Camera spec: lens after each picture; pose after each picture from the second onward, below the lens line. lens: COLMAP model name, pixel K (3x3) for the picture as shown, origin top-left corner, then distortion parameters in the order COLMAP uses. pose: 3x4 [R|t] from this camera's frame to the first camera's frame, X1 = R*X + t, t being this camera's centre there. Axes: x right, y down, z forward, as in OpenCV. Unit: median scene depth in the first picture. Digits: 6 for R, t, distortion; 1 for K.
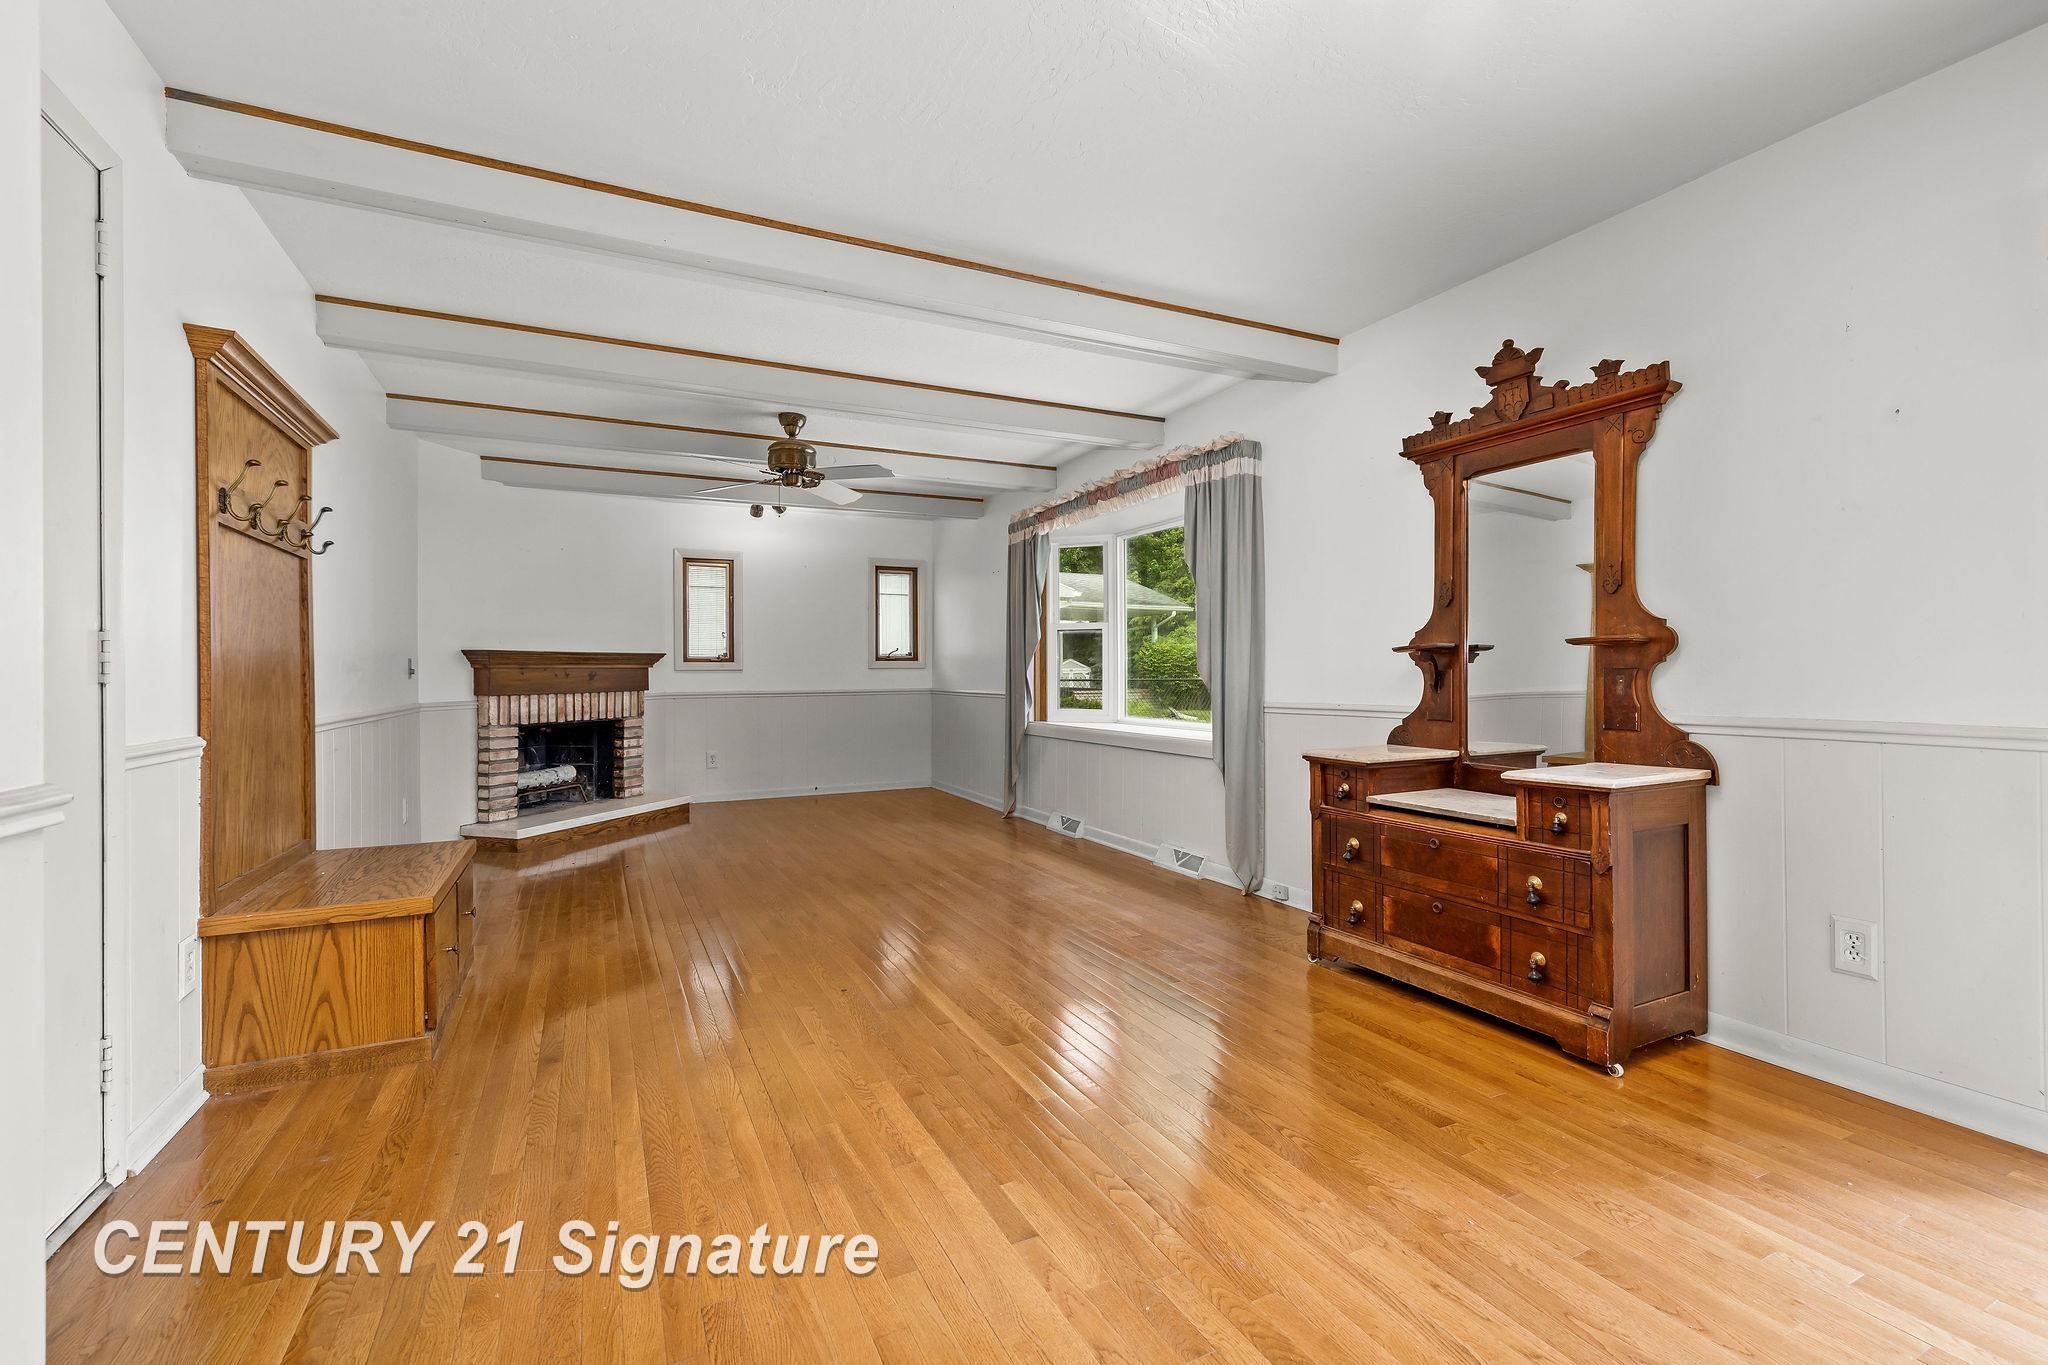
lens RADIAL K [[860.4, 0, 1002.0], [0, 860.4, 678.4], [0, 0, 1]] dist [0.000386, -0.000170]
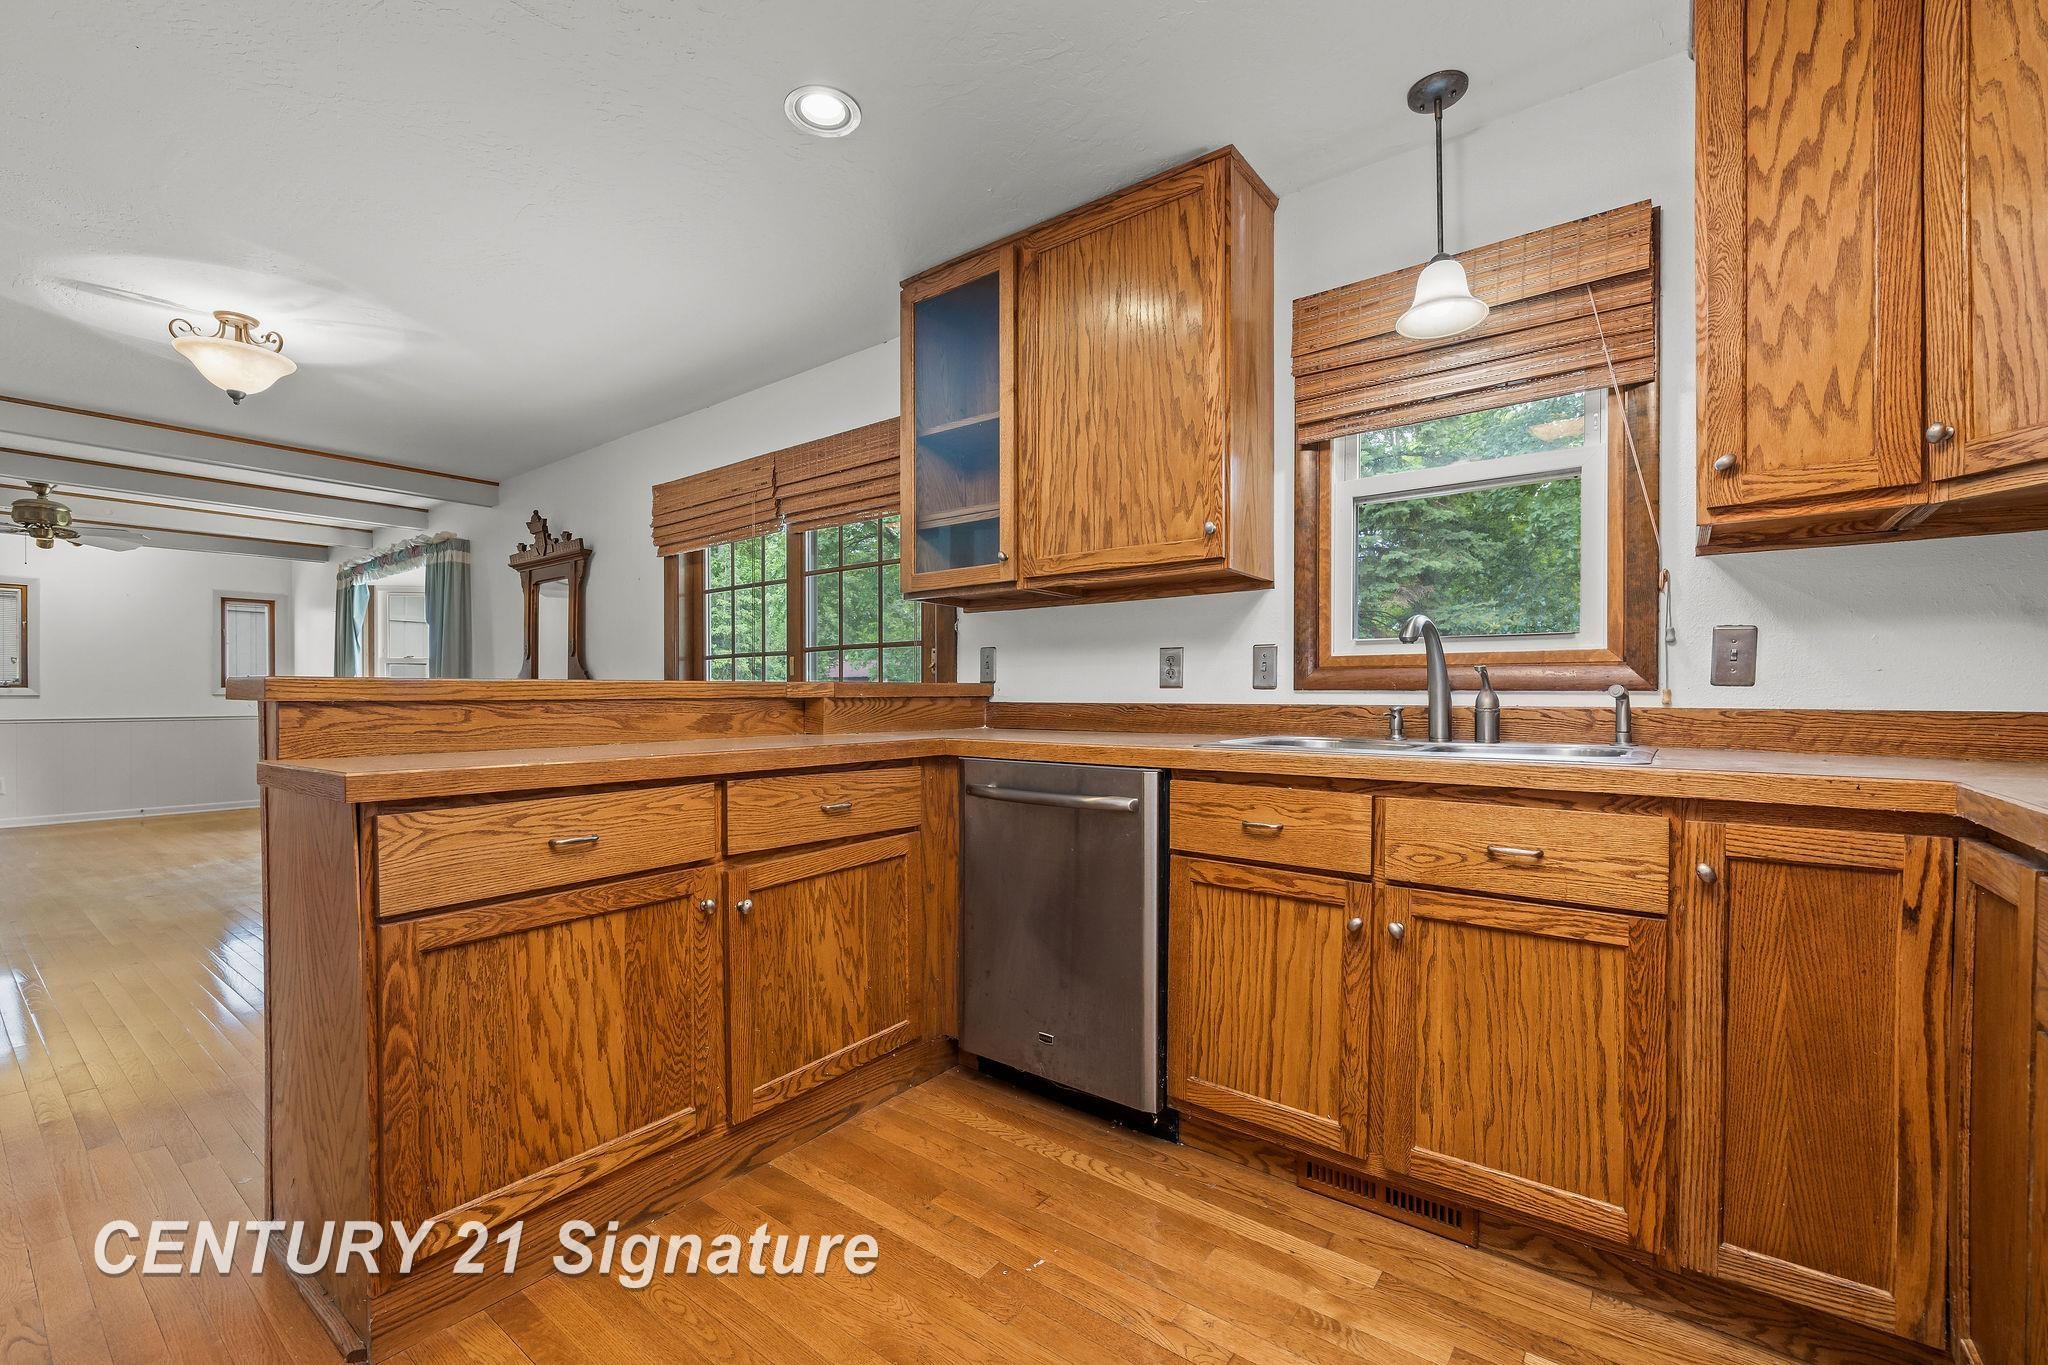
lens RADIAL K [[849.9, 0, 981.3], [0, 849.9, 701.1], [0, 0, 1]] dist [0.000409, 0.000234]
pose [[0.895673, 0.002267, 0.444708, 0.308991], [0.000830, 0.999977, -0.006769, 0.005246], [-0.444713, 0.006432, 0.895650, -0.473117]]
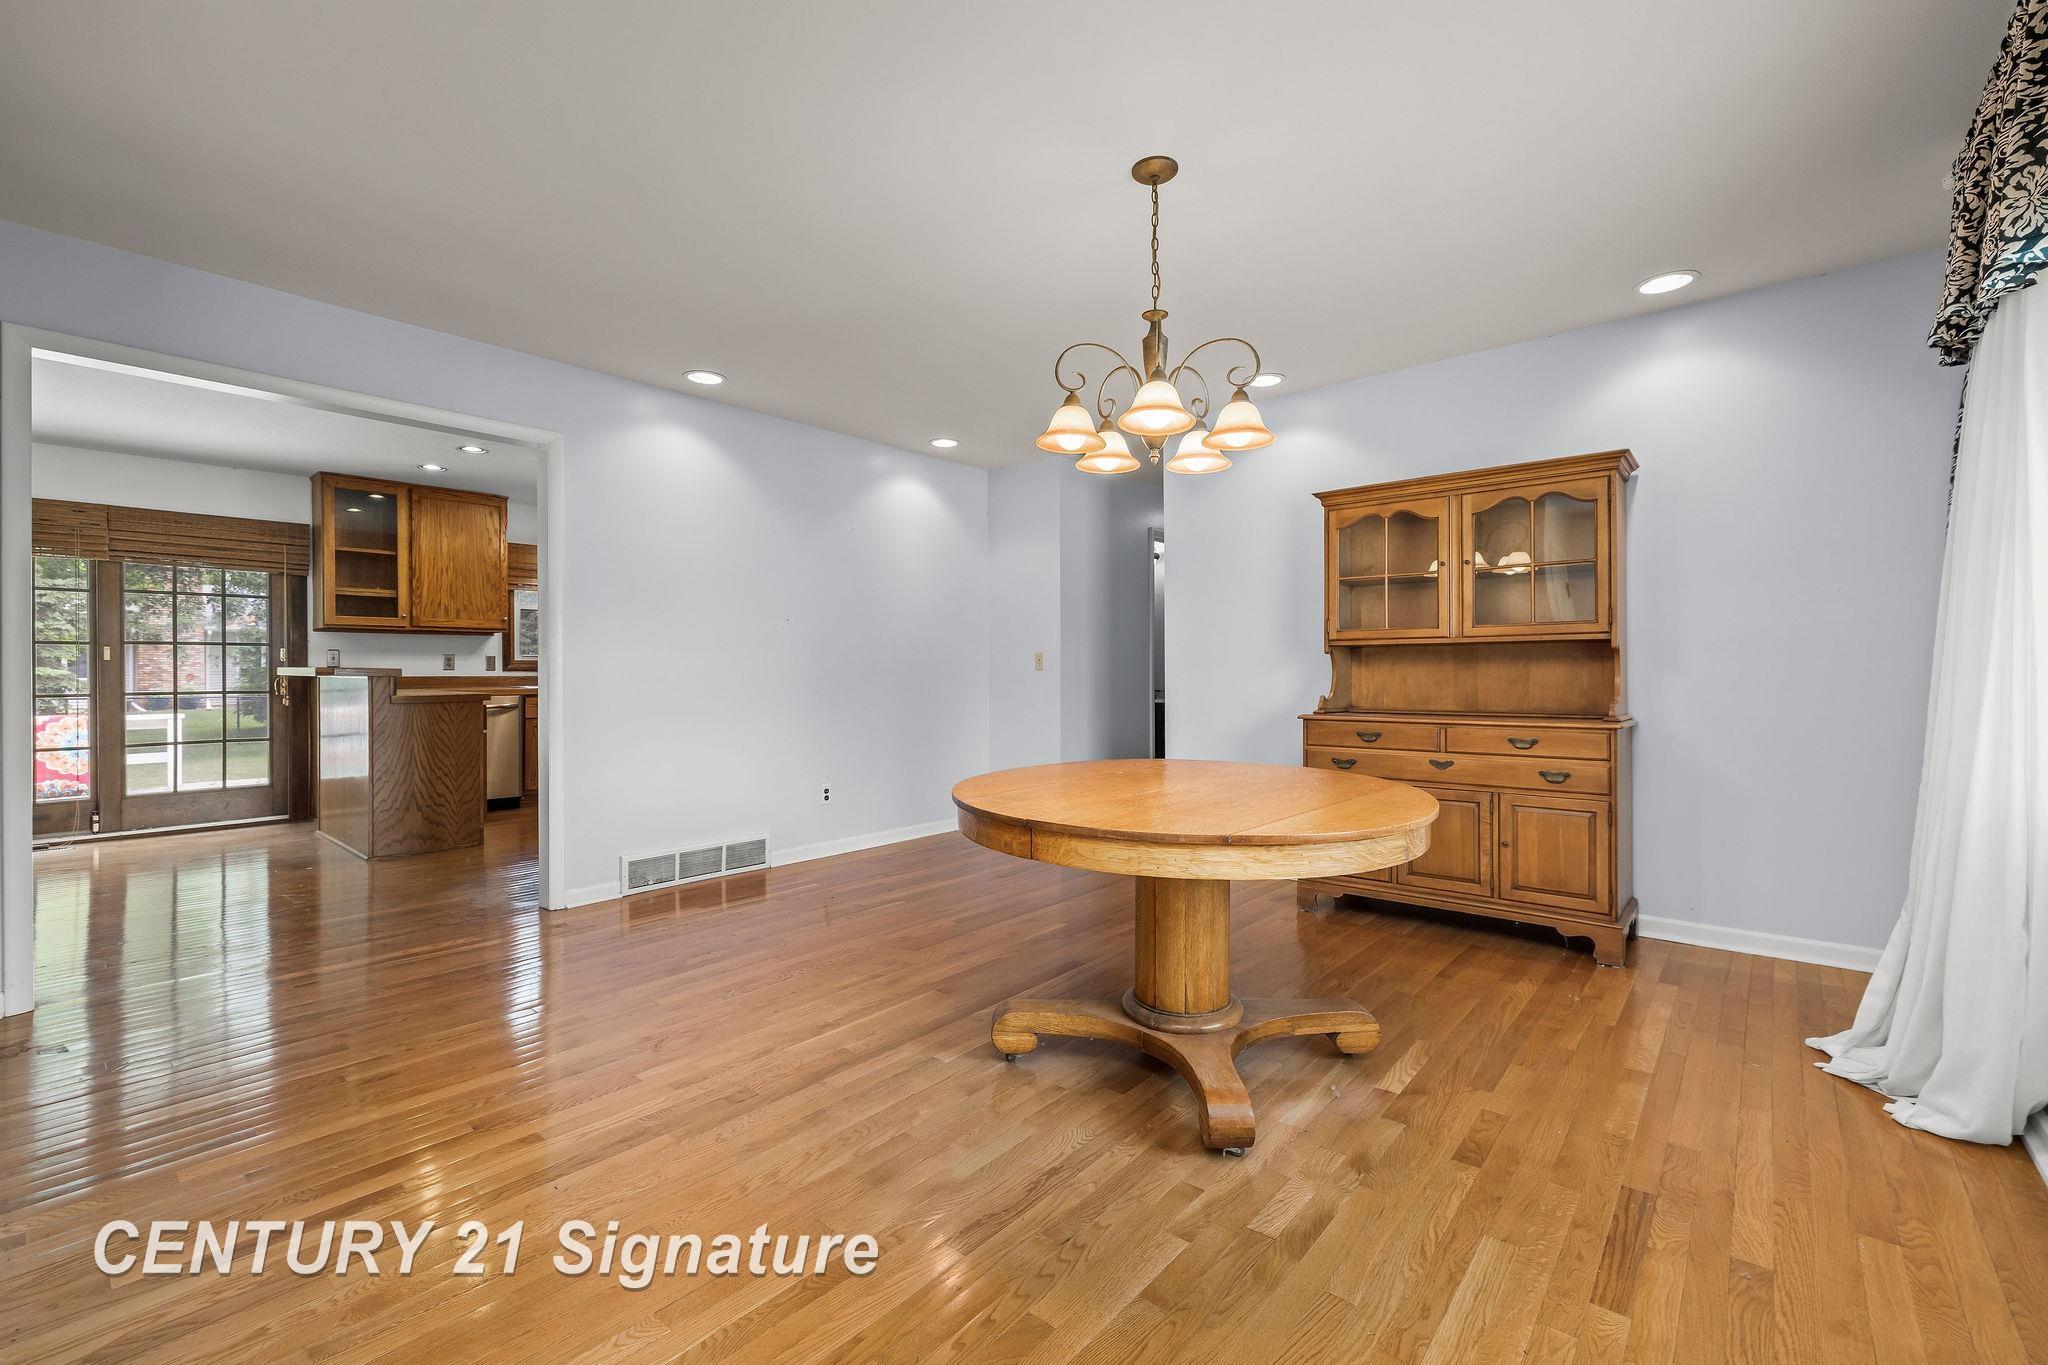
lens RADIAL K [[879.9, 0, 1038.2], [0, 879.9, 667.3], [0, 0, 1]] dist [0.001074, -0.000013]
pose [[-0.403275, 0.007883, 0.915045, -0.807633], [0.014102, 0.999898, -0.002399, 0.005660], [-0.914970, 0.011936, -0.403345, -0.367571]]
